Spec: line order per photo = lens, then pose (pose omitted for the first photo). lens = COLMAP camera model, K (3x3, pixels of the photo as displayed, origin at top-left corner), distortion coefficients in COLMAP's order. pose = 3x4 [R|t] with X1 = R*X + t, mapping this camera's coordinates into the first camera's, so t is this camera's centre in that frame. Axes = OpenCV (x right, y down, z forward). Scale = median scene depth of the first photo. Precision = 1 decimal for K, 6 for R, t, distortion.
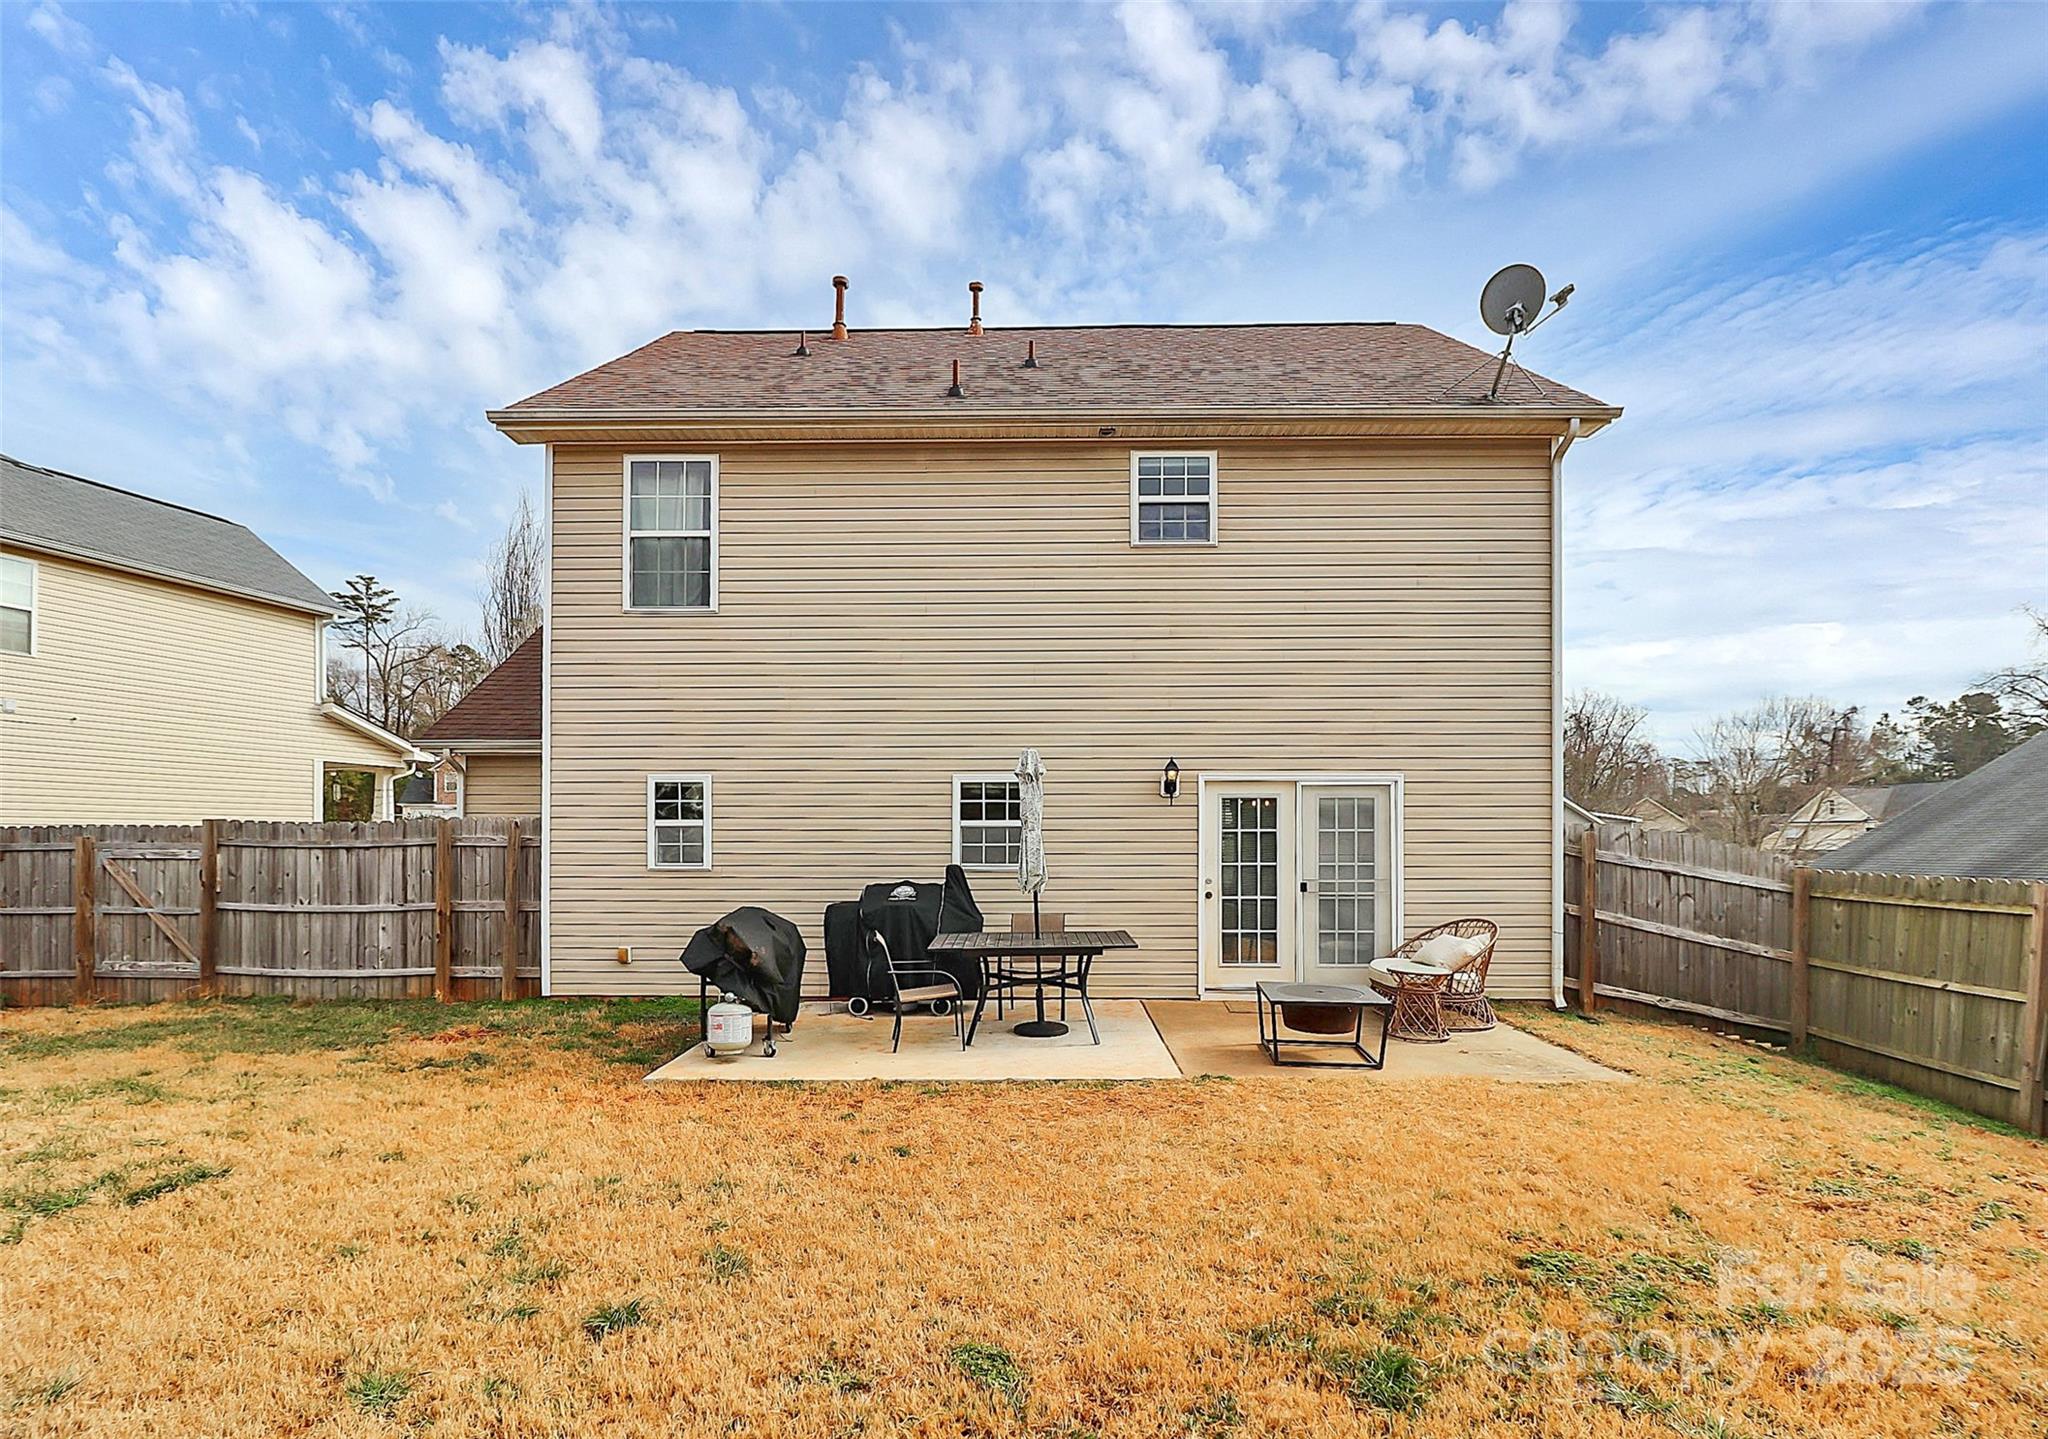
lens RADIAL K [[1017.2, 0, 1022.6], [0, 1017.2, 843.0], [0, 0, 1]] dist [0.000827, -0.021675]
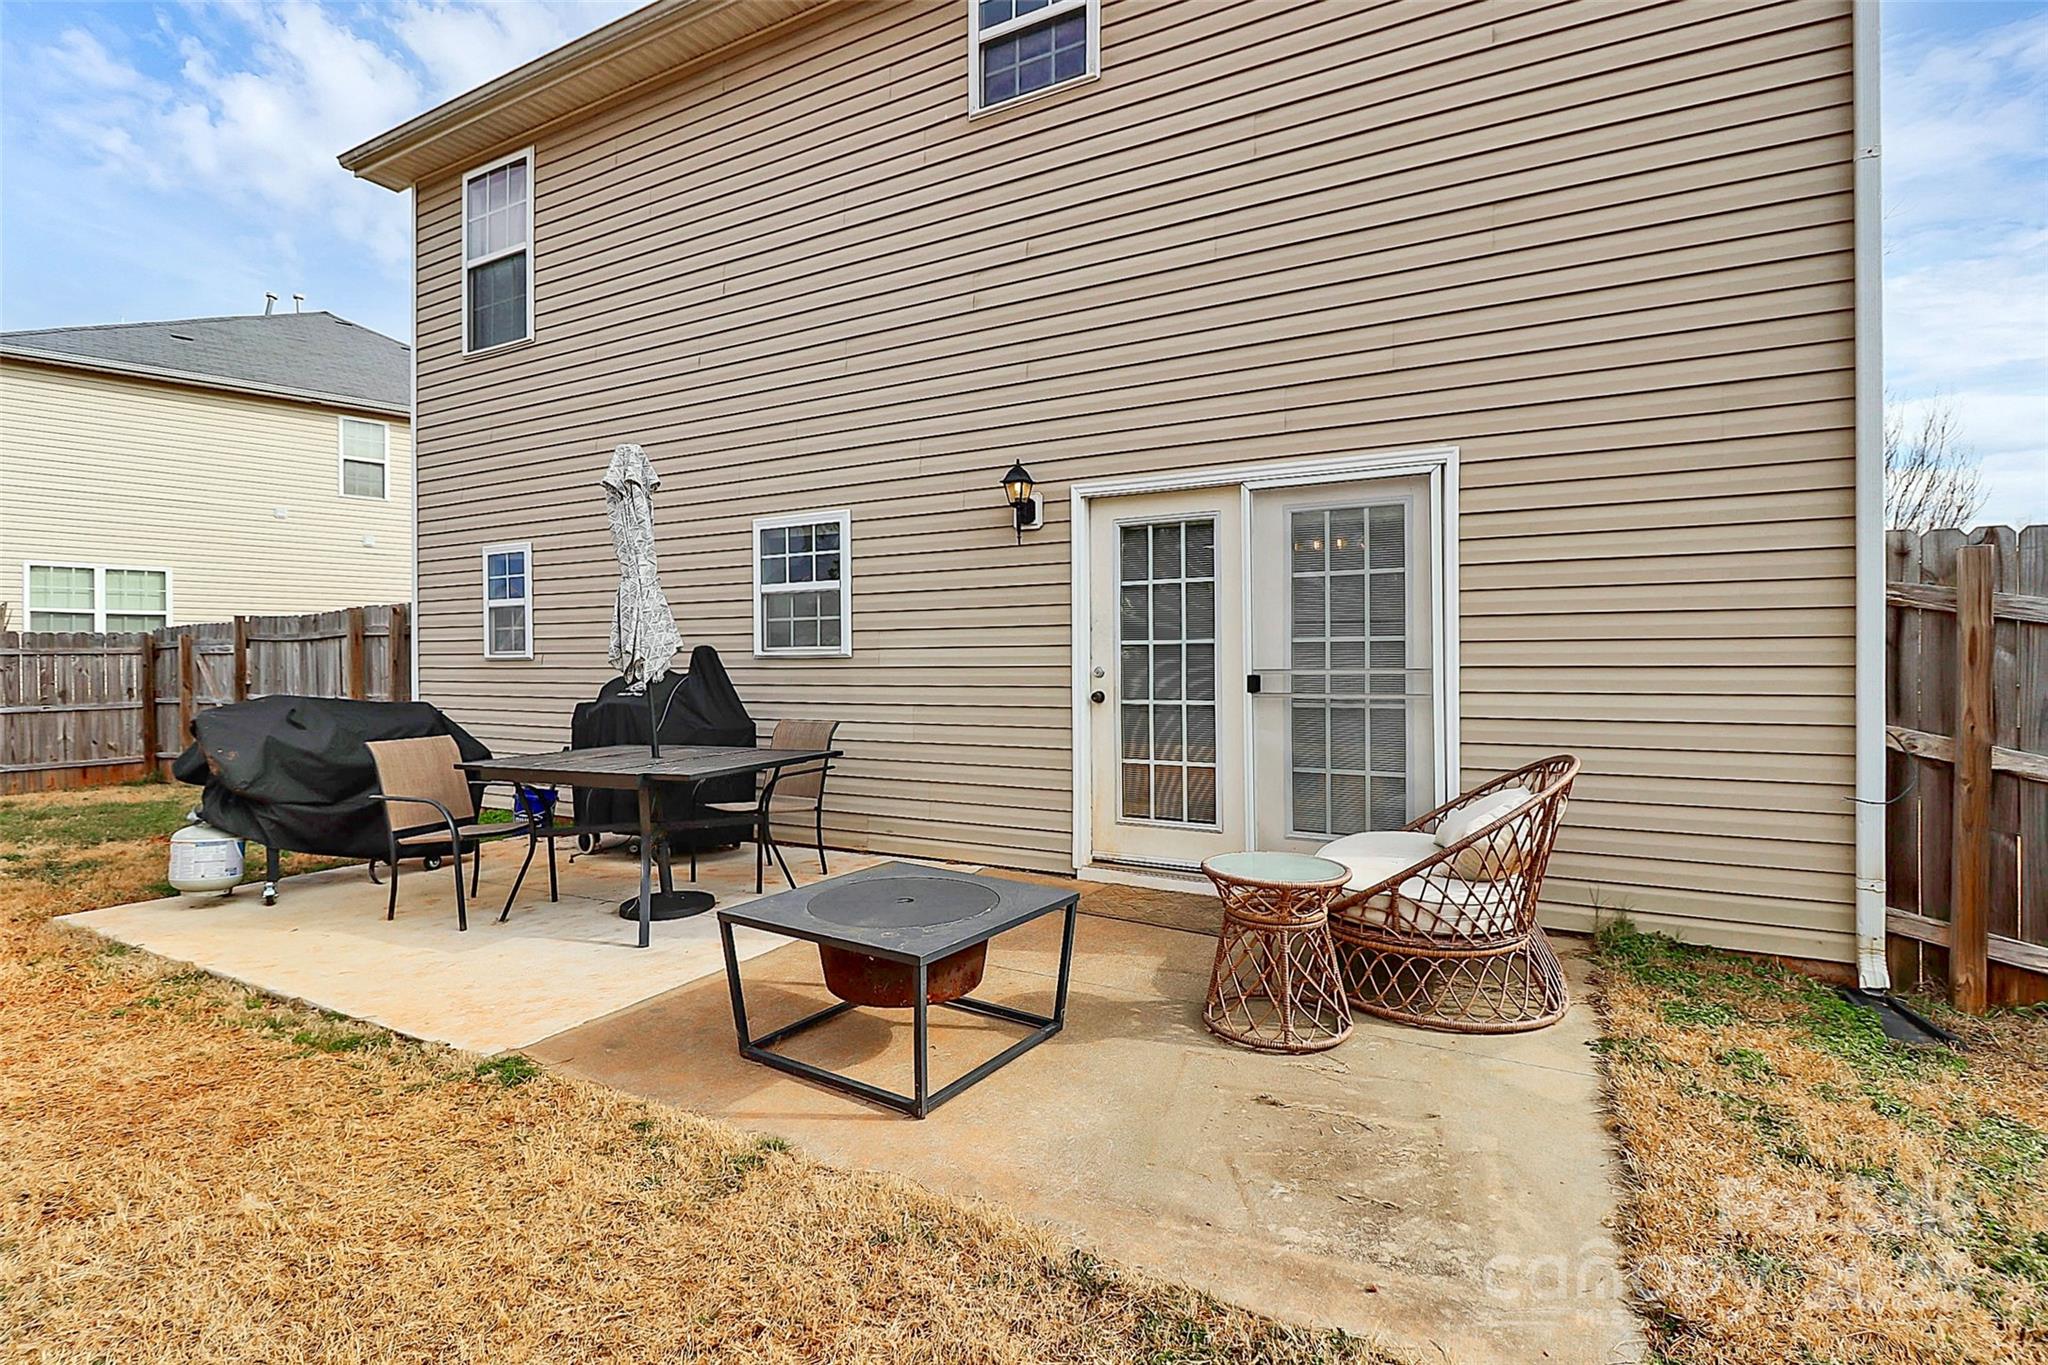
lens RADIAL K [[978.4, 0, 1006.6], [0, 978.4, 674.9], [0, 0, 1]] dist [-0.002050, -0.004911]
pose [[0.880629, 0.001172, -0.473806, 0.401371], [0.001978, 0.999979, 0.006150, 0.035286], [0.473803, -0.006353, 0.880608, 0.492034]]
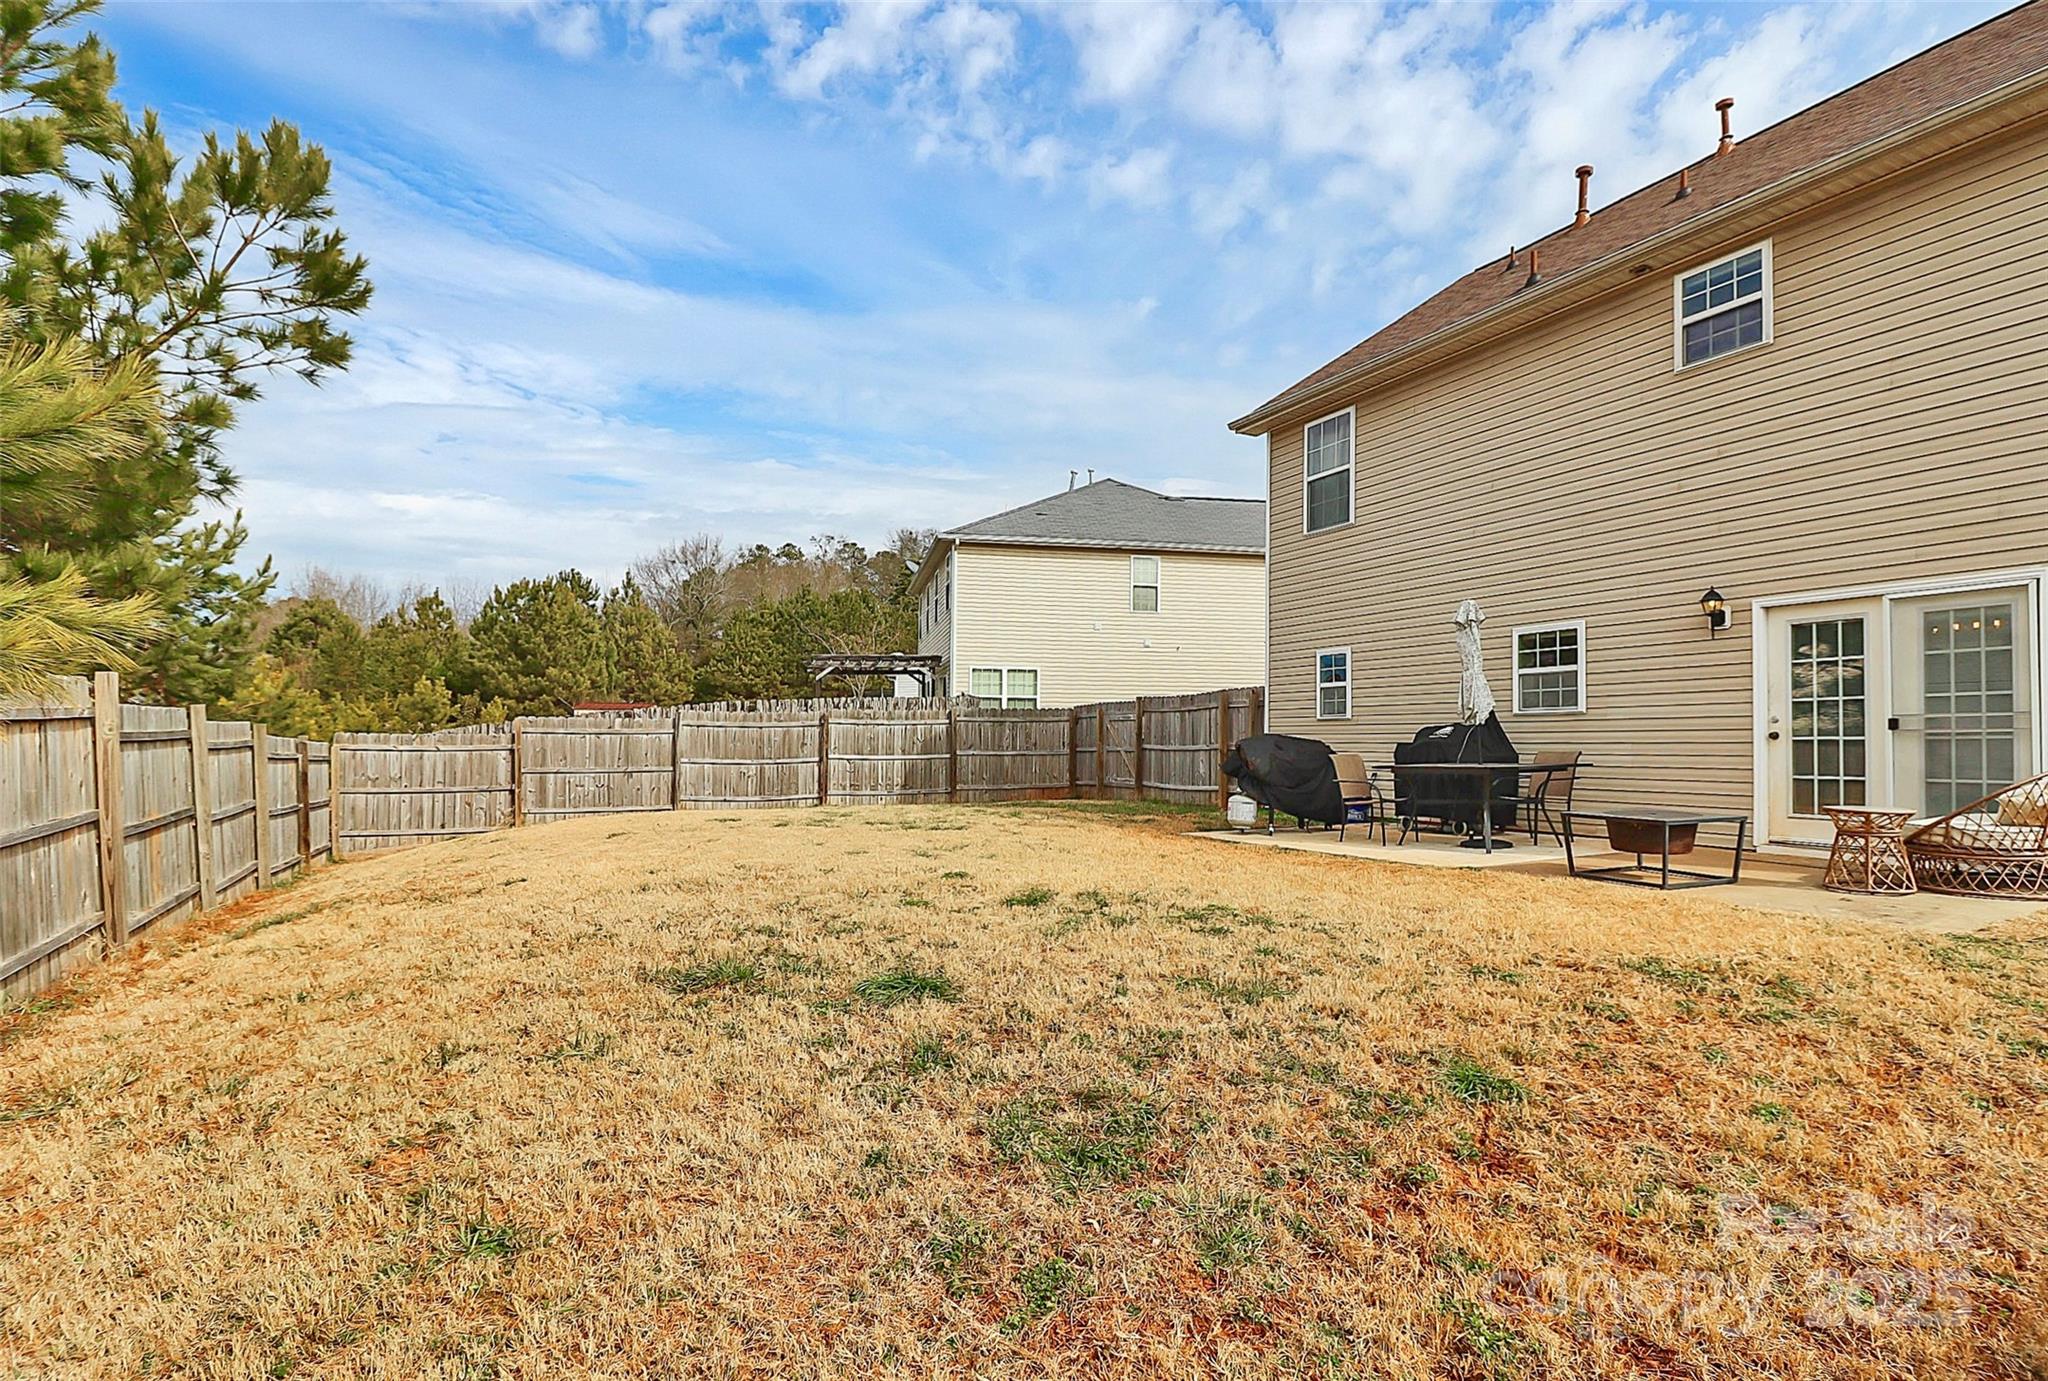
lens RADIAL K [[999.8, 0, 1025.5], [0, 999.8, 739.3], [0, 0, 1]] dist [-0.000203, -0.013989]
pose [[0.469060, -0.002890, -0.883162, 0.648379], [-0.004125, 0.999977, -0.005463, 0.062523], [0.883157, 0.006205, 0.469037, 0.013954]]
